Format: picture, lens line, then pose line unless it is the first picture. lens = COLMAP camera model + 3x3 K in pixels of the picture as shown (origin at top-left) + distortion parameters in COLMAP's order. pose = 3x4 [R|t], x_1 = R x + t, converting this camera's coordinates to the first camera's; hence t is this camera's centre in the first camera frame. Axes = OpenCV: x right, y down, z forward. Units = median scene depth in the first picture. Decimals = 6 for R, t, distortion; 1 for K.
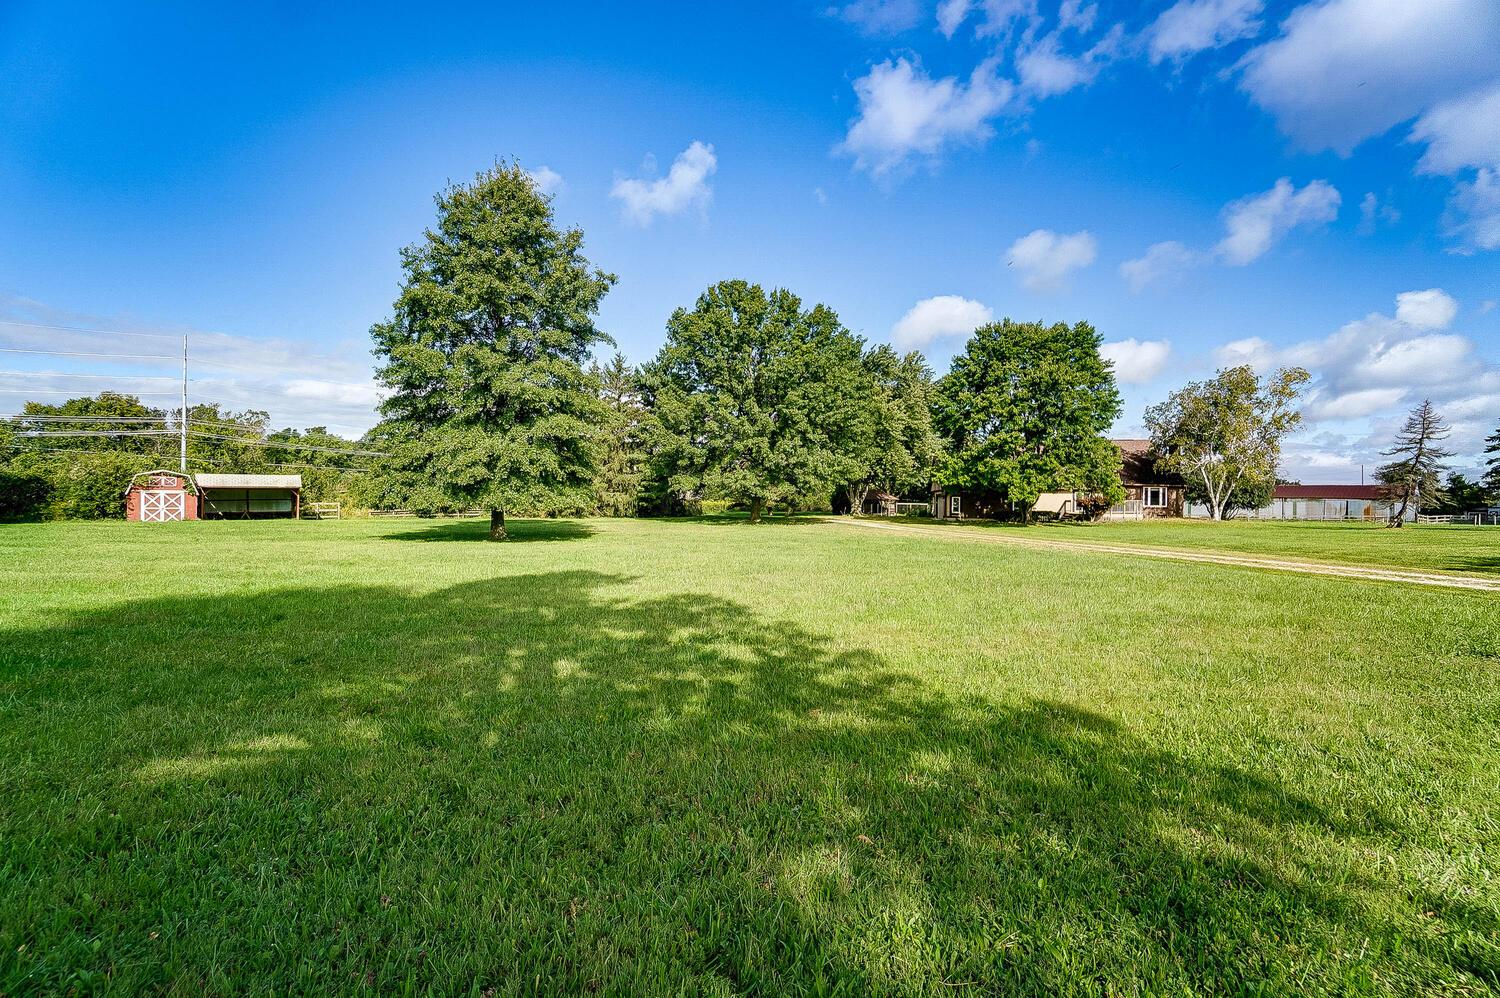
lens RADIAL K [[677.6, 0, 747.4], [0, 677.6, 498.3], [0, 0, 1]] dist [-0.001990, -0.000198]
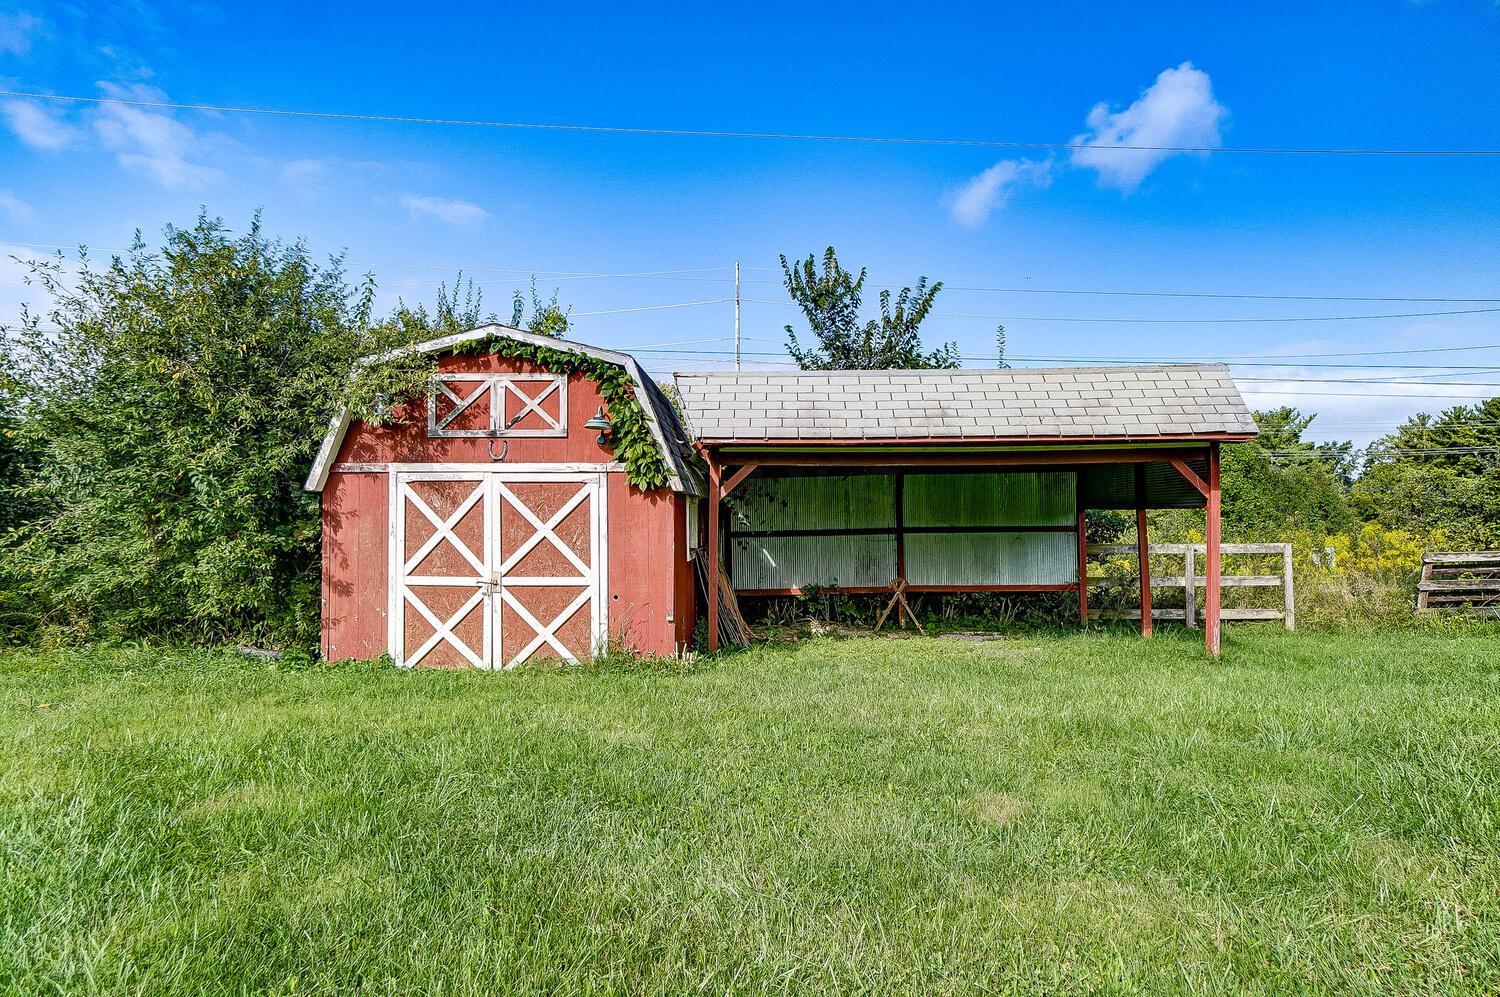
lens RADIAL K [[952.2, 0, 749.7], [0, 952.2, 502.0], [0, 0, 1]] dist [-0.000091, 0.000003]
pose [[0.752477, -0.025921, -0.658108, -0.677832], [0.002001, 0.999311, -0.037071, 0.005088], [0.658615, 0.026578, 0.752010, 0.873300]]
